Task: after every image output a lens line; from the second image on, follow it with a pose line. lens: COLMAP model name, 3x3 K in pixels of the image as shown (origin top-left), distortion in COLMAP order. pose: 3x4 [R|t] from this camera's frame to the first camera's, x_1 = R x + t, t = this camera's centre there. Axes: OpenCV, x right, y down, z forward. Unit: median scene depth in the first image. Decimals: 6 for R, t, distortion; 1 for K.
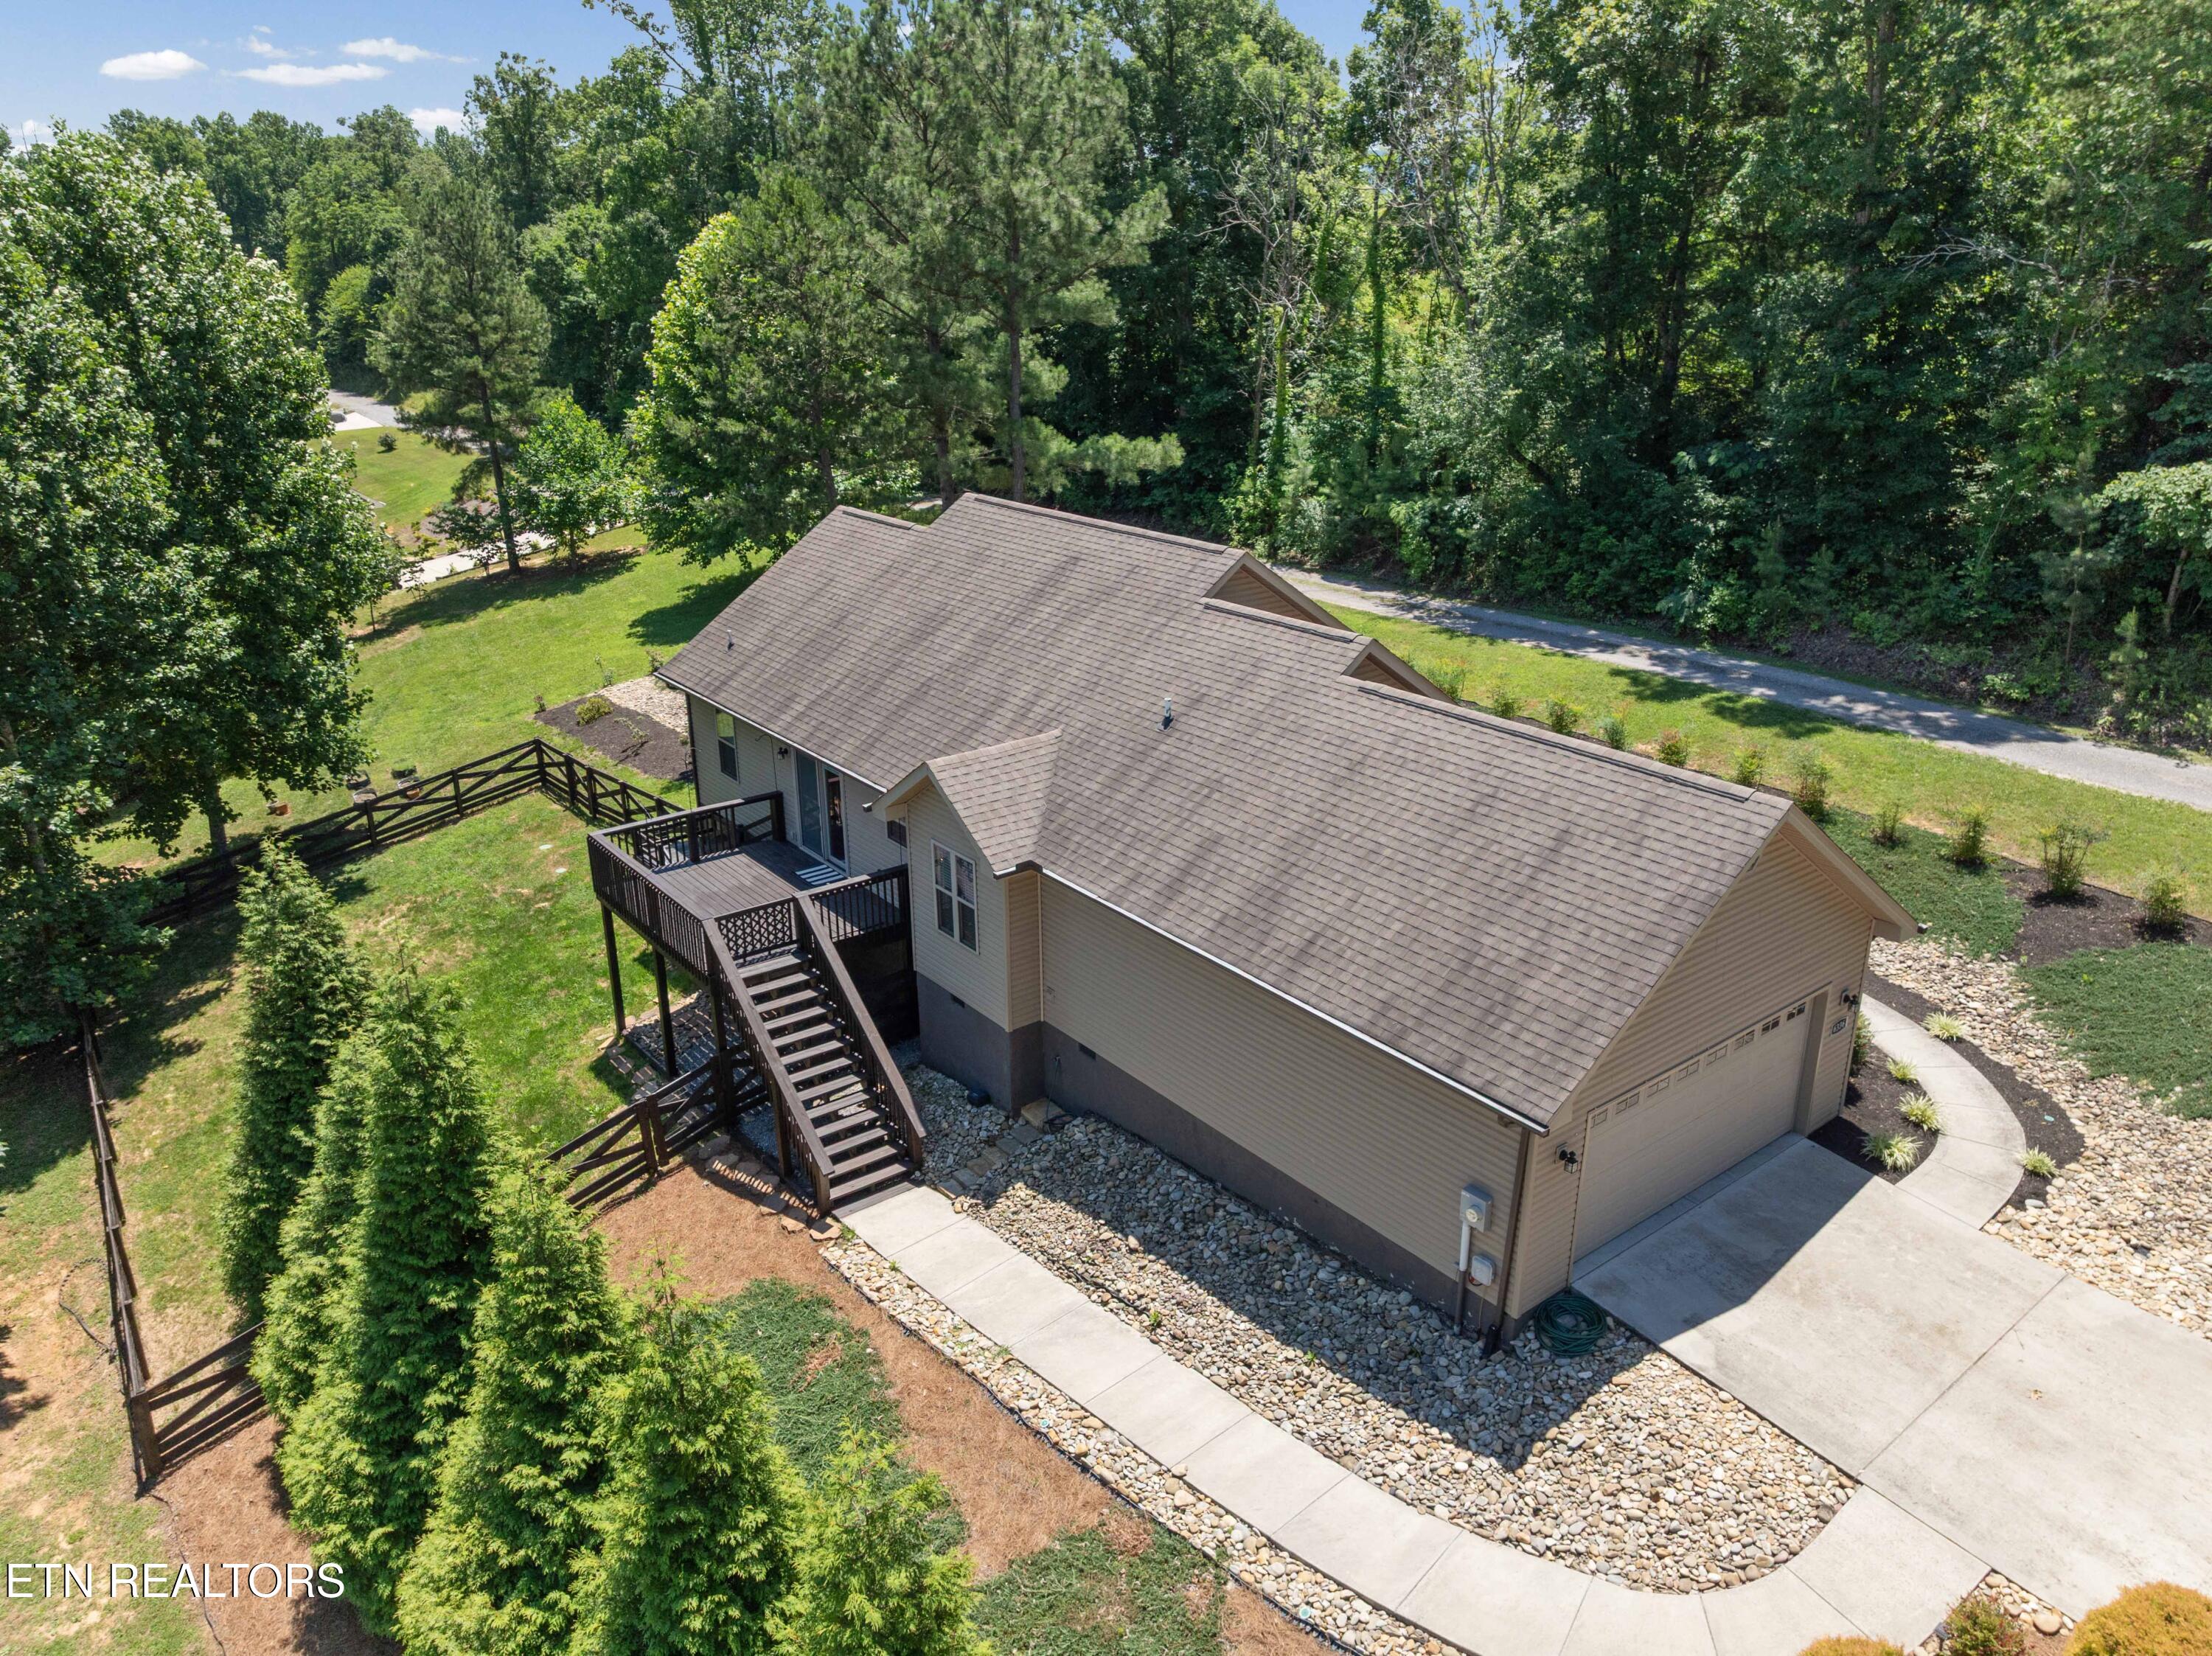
lens RADIAL K [[1552.8, 0, 1116.2], [0, 1552.8, 828.8], [0, 0, 1]] dist [-0.037400, -0.000834]
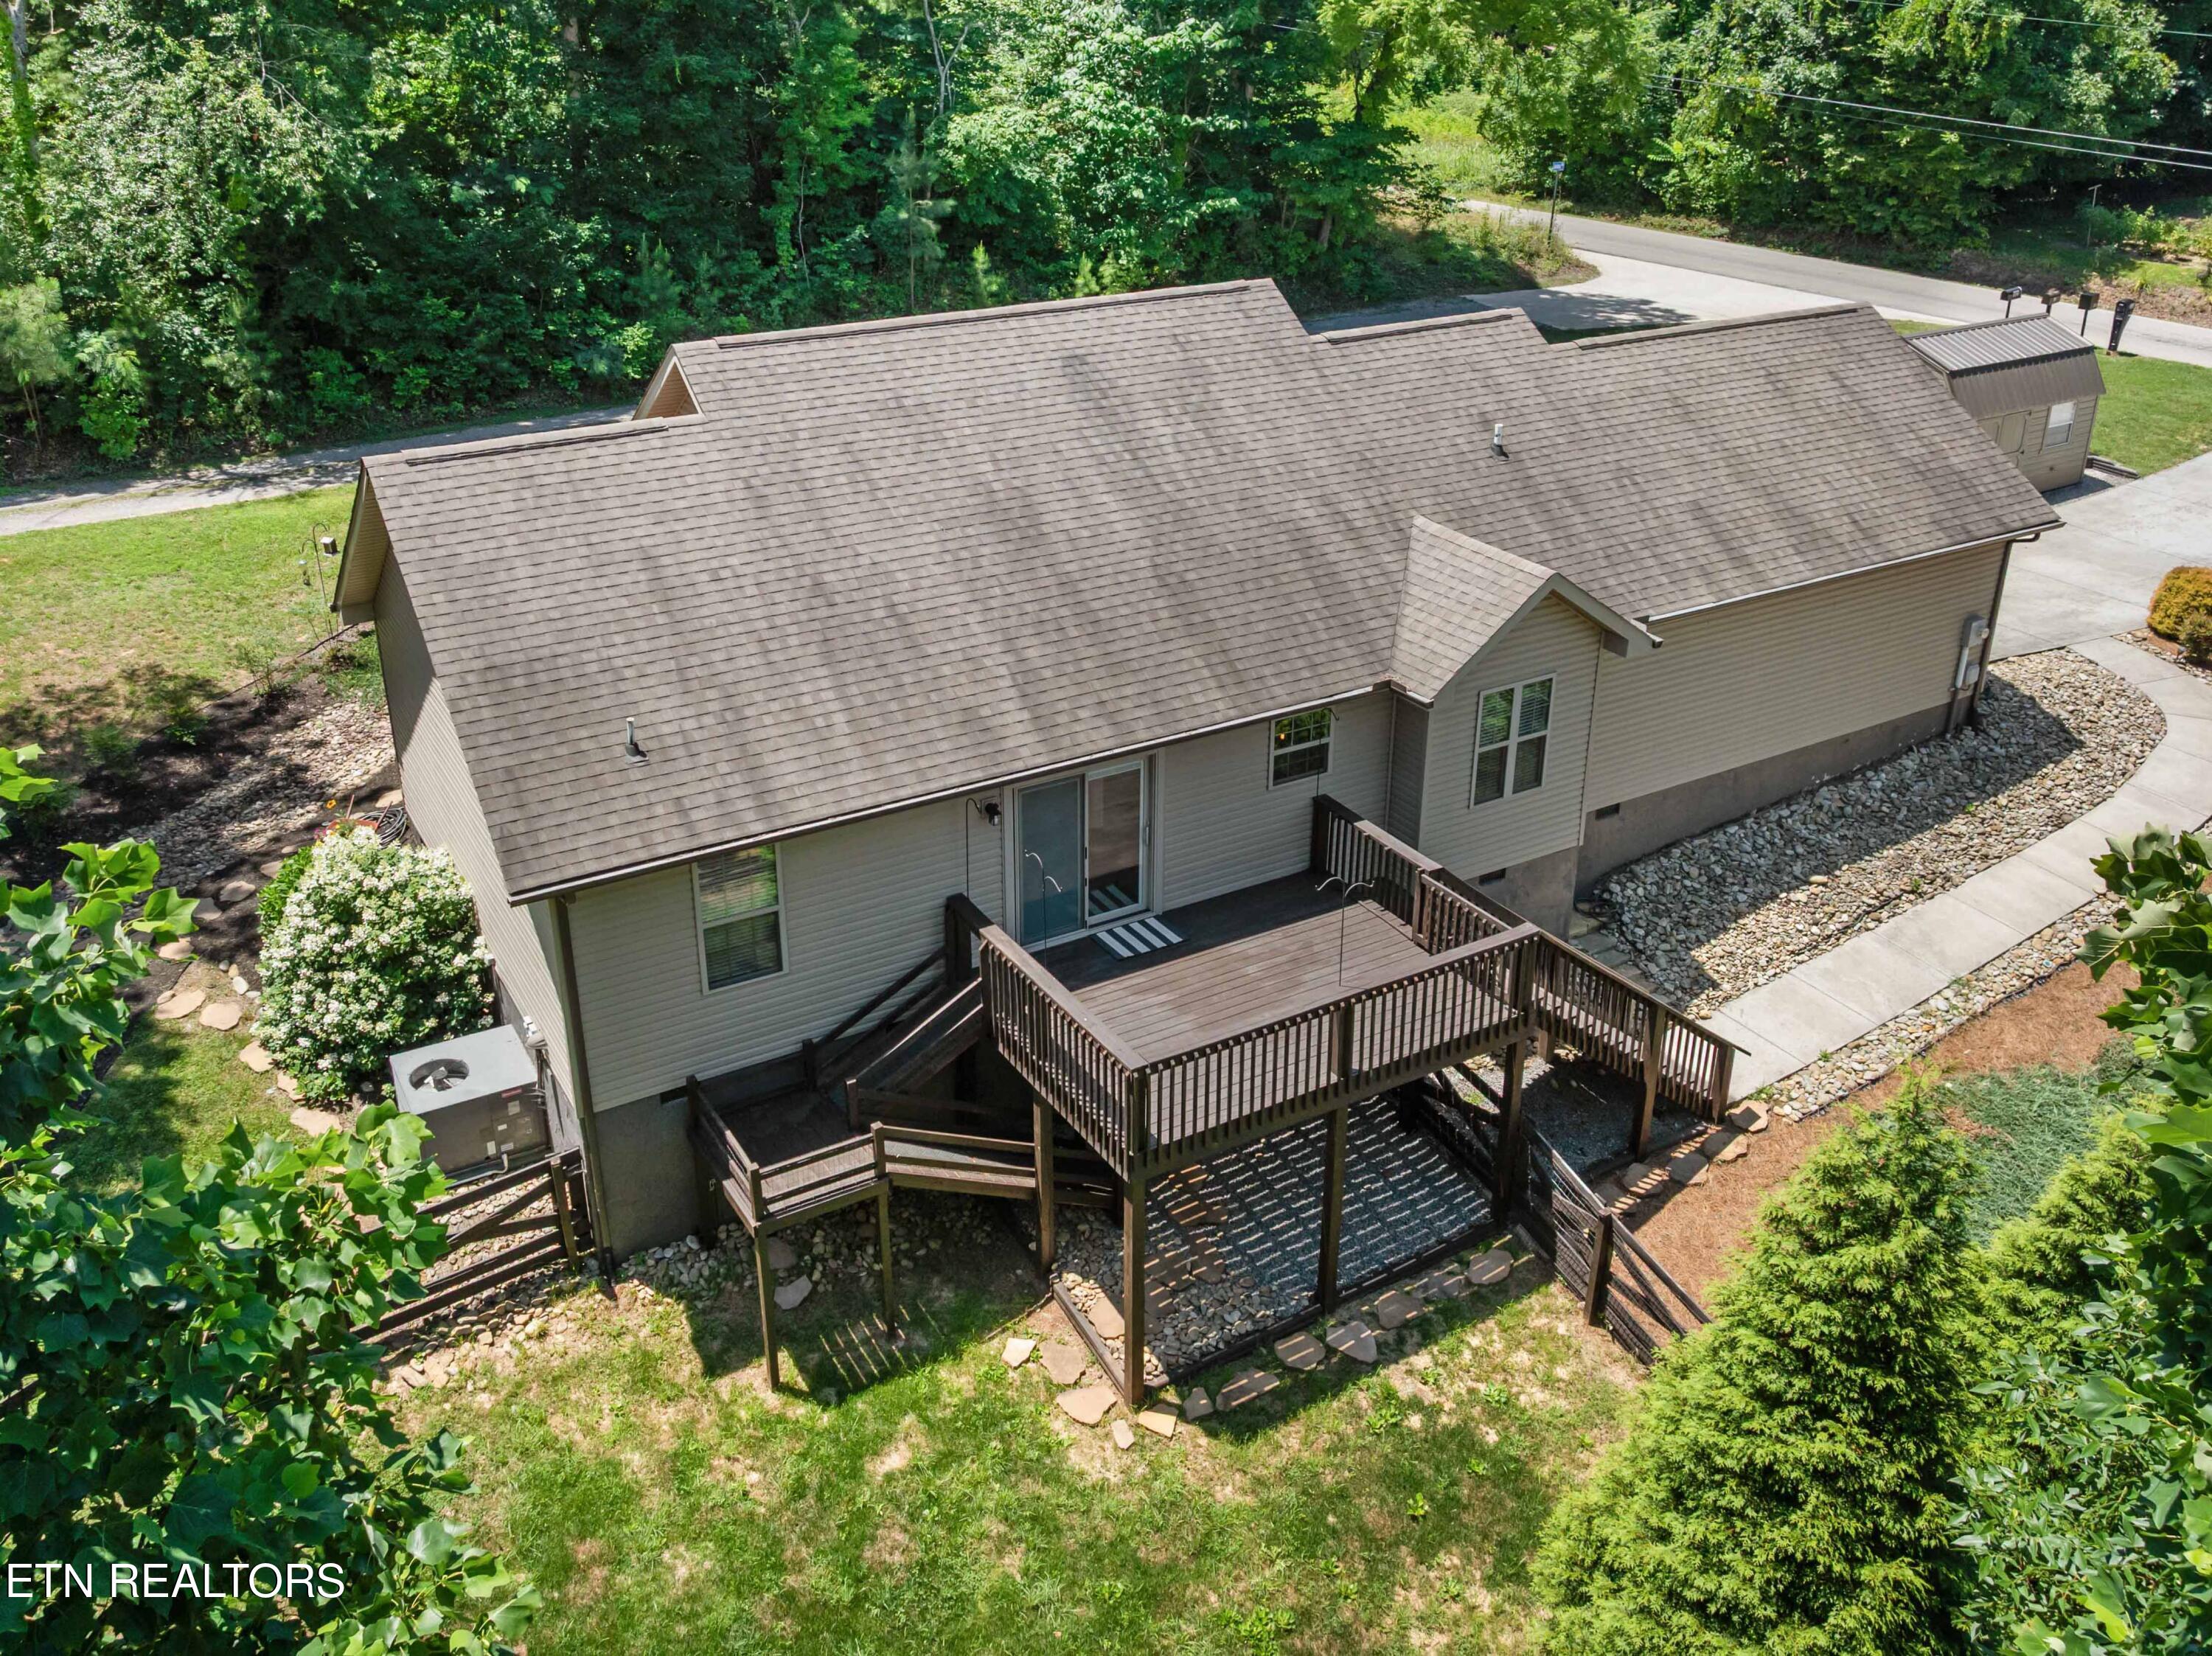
lens RADIAL K [[1847.8, 0, 1077.0], [0, 1847.8, 713.6], [0, 0, 1]] dist [-0.037898, -0.003197]
pose [[0.132892, -0.383274, 0.914024, -0.819391], [0.350687, 0.880731, 0.318327, -0.286551], [-0.927016, 0.278233, 0.251451, 0.804900]]
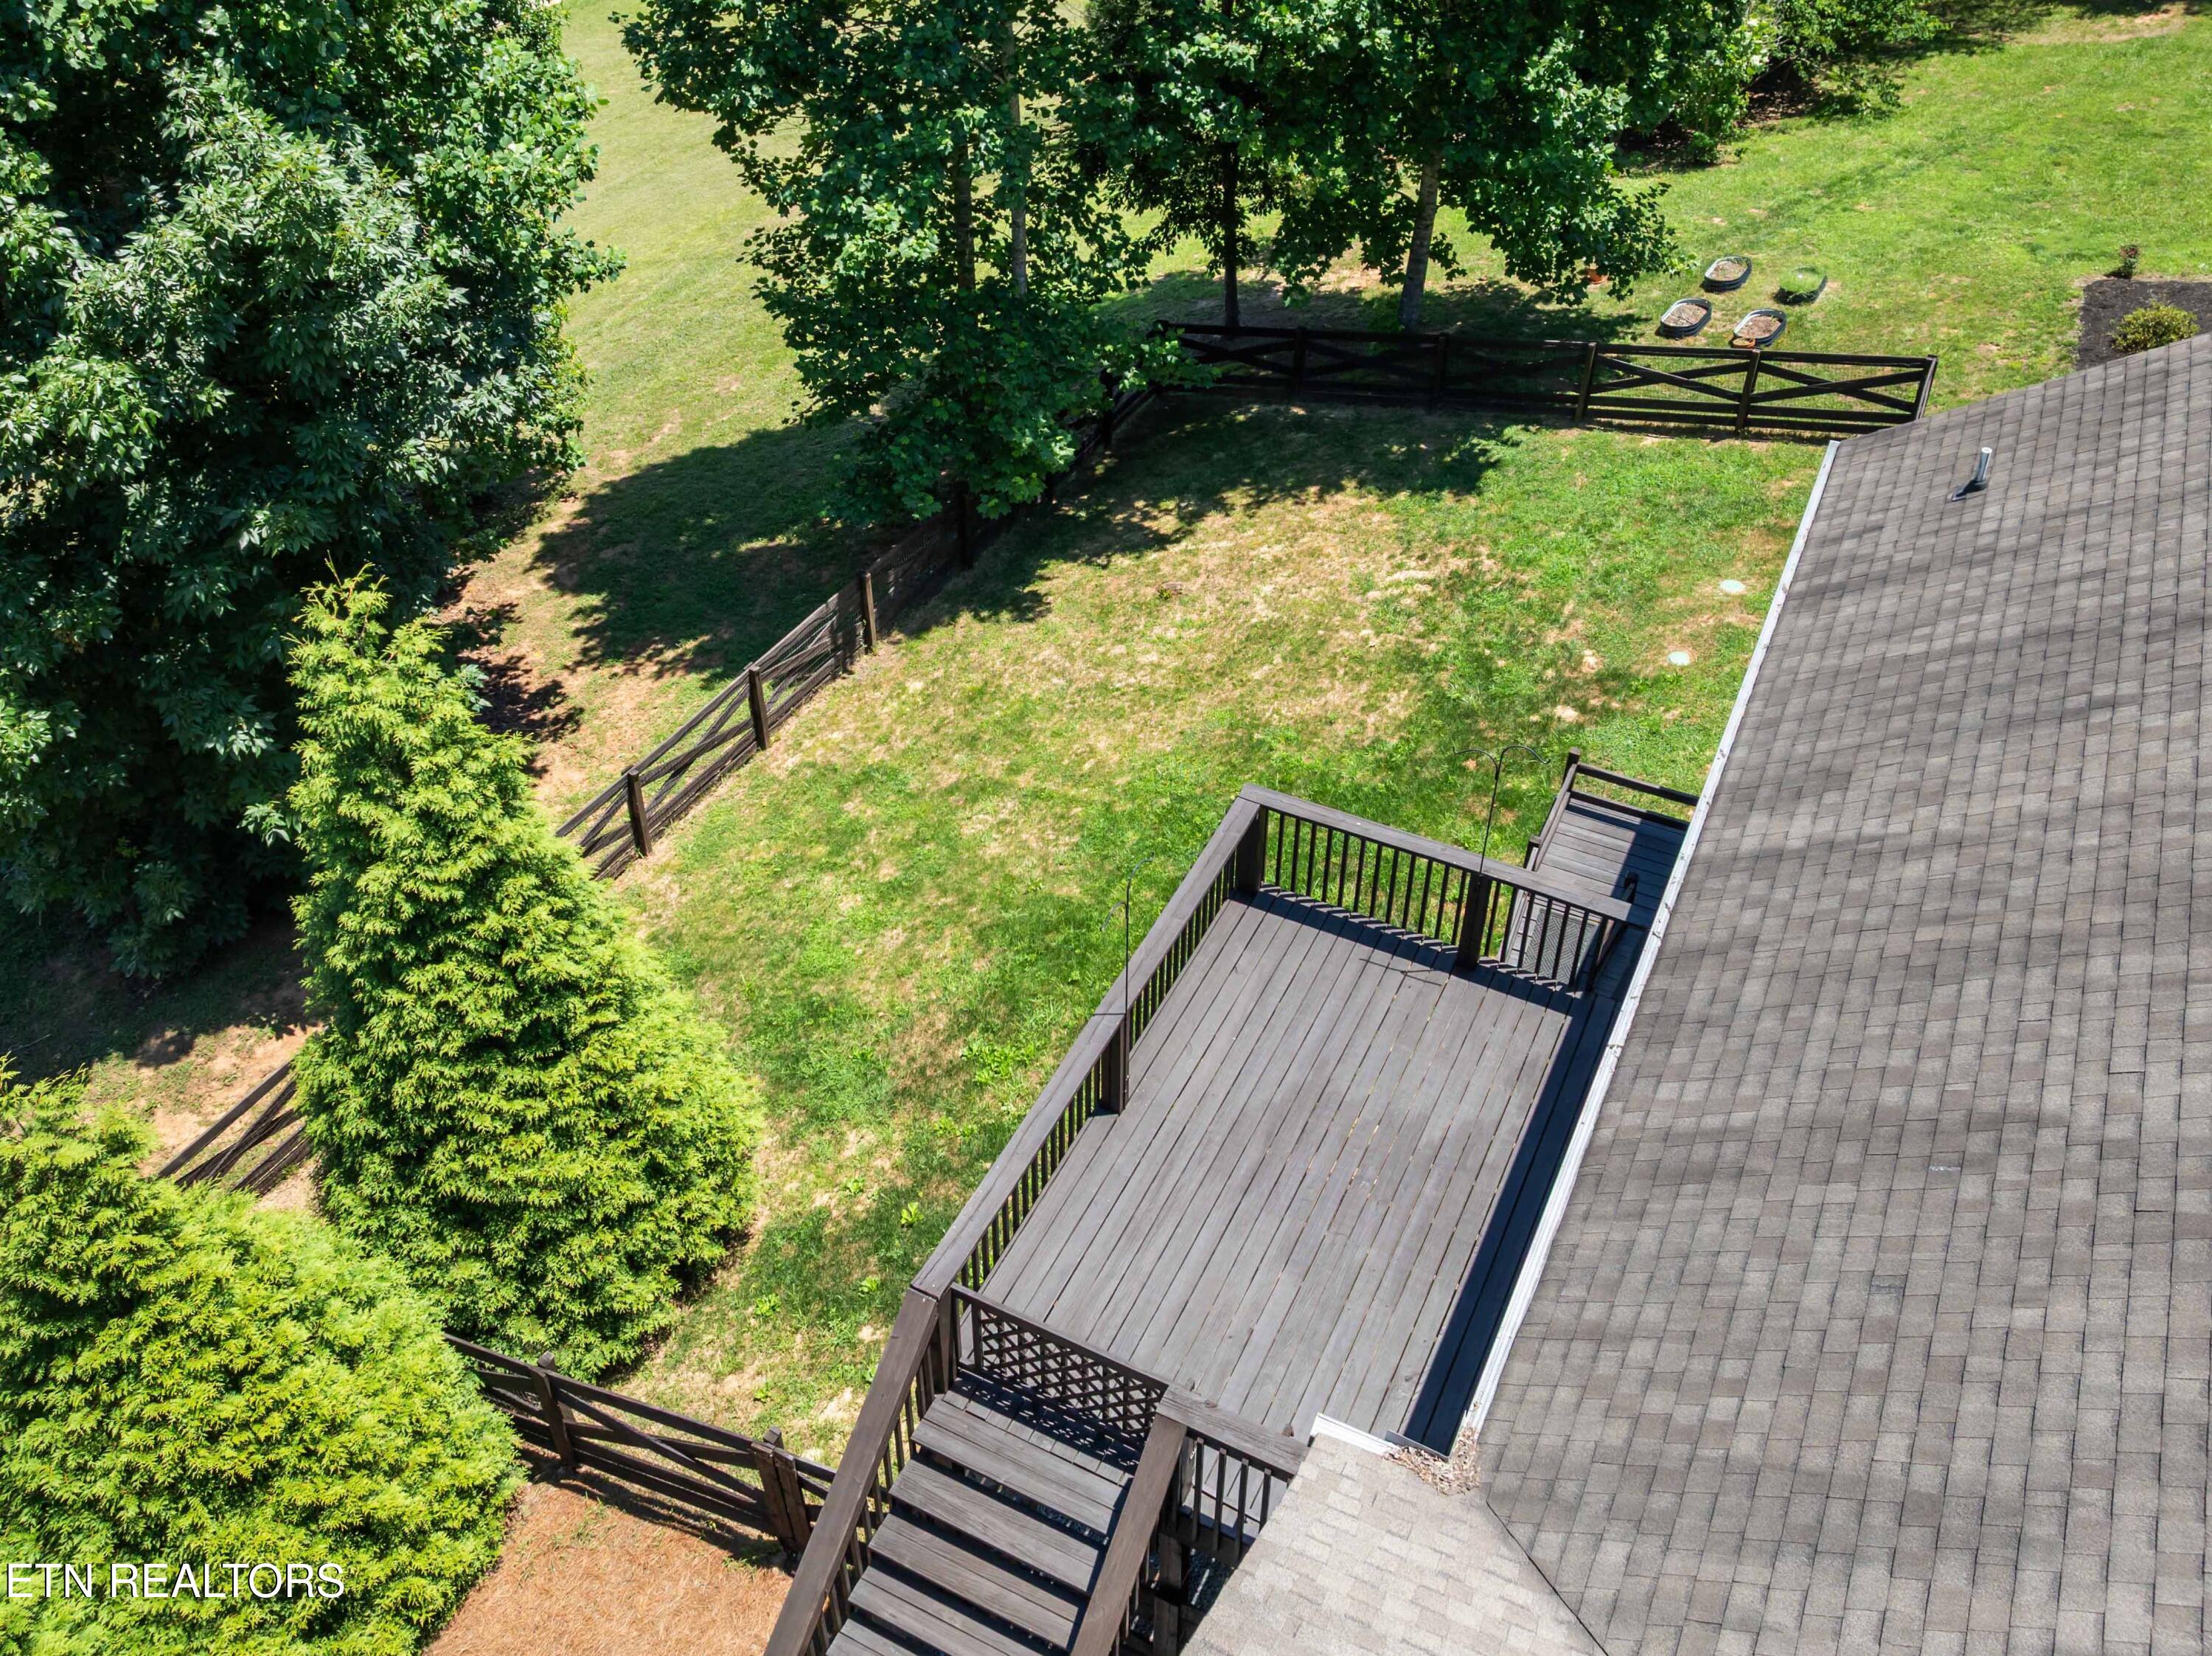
lens RADIAL K [[1816.5, 0, 1086.1], [0, 1816.5, 833.5], [0, 0, 1]] dist [-0.034605, 0.003382]
pose [[0.418655, 0.615704, -0.667560, -0.008224], [-0.313570, 0.787877, 0.530022, -0.234671], [0.852292, -0.012570, 0.522915, 0.670267]]
